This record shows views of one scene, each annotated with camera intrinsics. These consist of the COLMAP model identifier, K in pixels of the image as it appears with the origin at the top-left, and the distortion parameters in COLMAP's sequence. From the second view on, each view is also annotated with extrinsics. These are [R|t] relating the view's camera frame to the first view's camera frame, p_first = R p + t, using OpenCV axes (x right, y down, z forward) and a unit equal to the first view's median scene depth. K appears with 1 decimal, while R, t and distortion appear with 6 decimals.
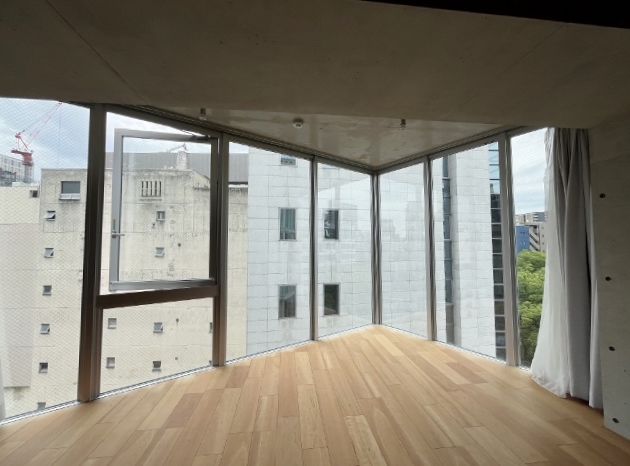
lens RADIAL K [[257.9, 0, 315.0], [0, 257.9, 233.0], [0, 0, 1]] dist [-0.002558, 0.000233]
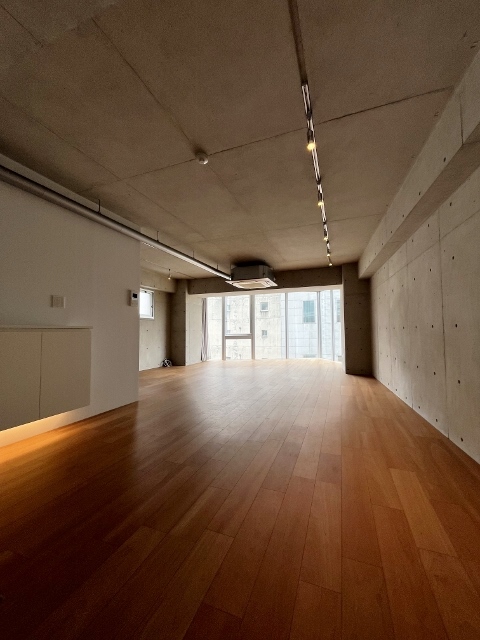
lens RADIAL K [[258.1, 0, 240.0], [0, 258.1, 320.0], [0, 0, 1]] dist [-0.001568, -0.000211]
pose [[0.885836, -0.021073, -0.463520, 0.967078], [0.025089, 0.999682, 0.002499, -0.008978], [0.463320, -0.013843, 0.886083, -1.900881]]
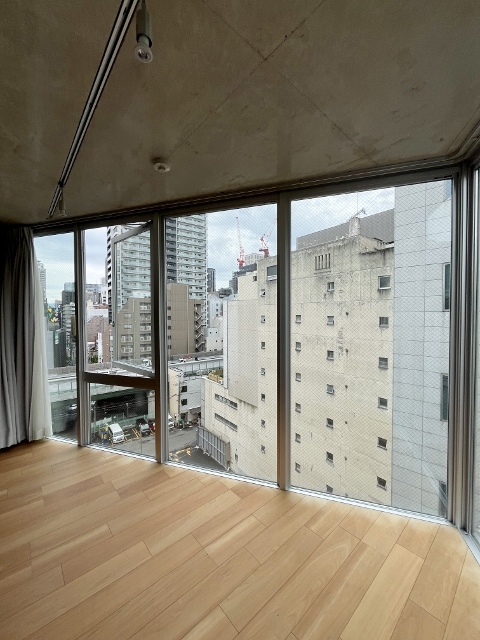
lens RADIAL K [[258.1, 0, 240.0], [0, 258.1, 320.0], [0, 0, 1]] dist [-0.001568, -0.000211]
pose [[0.570929, 0.021302, -0.820723, 0.555275], [0.044949, 0.997353, 0.057155, -0.051678], [0.819768, -0.069523, 0.568461, 0.700136]]
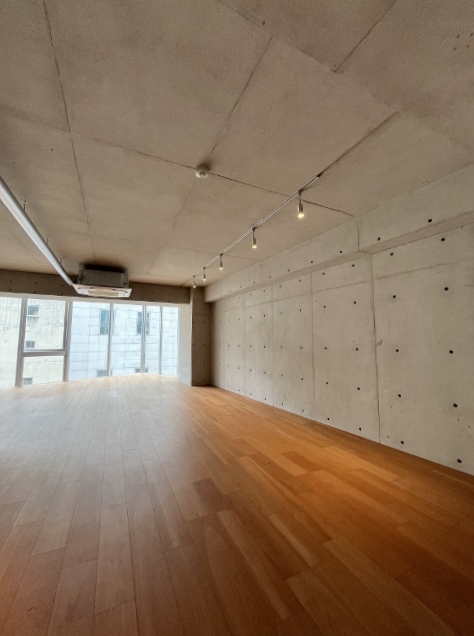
lens RADIAL K [[256.5, 0, 237.0], [0, 256.5, 318.0], [0, 0, 1]] dist [-0.001568, -0.000211]
pose [[0.942627, 0.036787, 0.331815, 0.371304], [-0.023139, 0.998719, -0.044991, -0.055369], [-0.333045, 0.034732, 0.942271, -1.962386]]
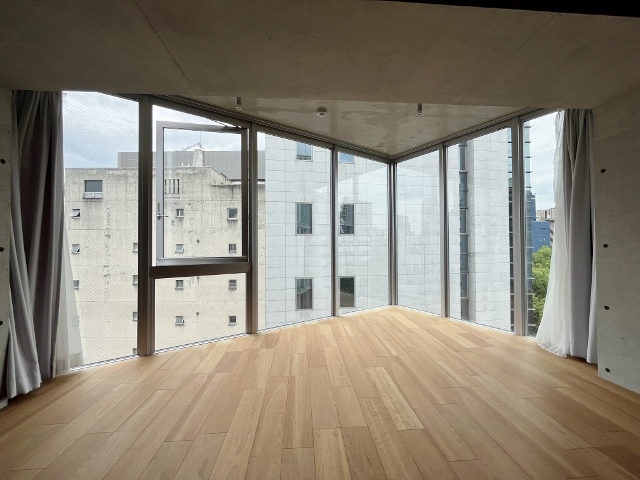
lens RADIAL K [[258.1, 0, 320.0], [0, 258.1, 240.0], [0, 0, 1]] dist [-0.001568, -0.000211]
pose [[0.999366, -0.004595, -0.035293, -0.032919], [0.005860, 0.999341, 0.035835, 0.065677], [0.035105, -0.036019, 0.998734, -0.094809]]
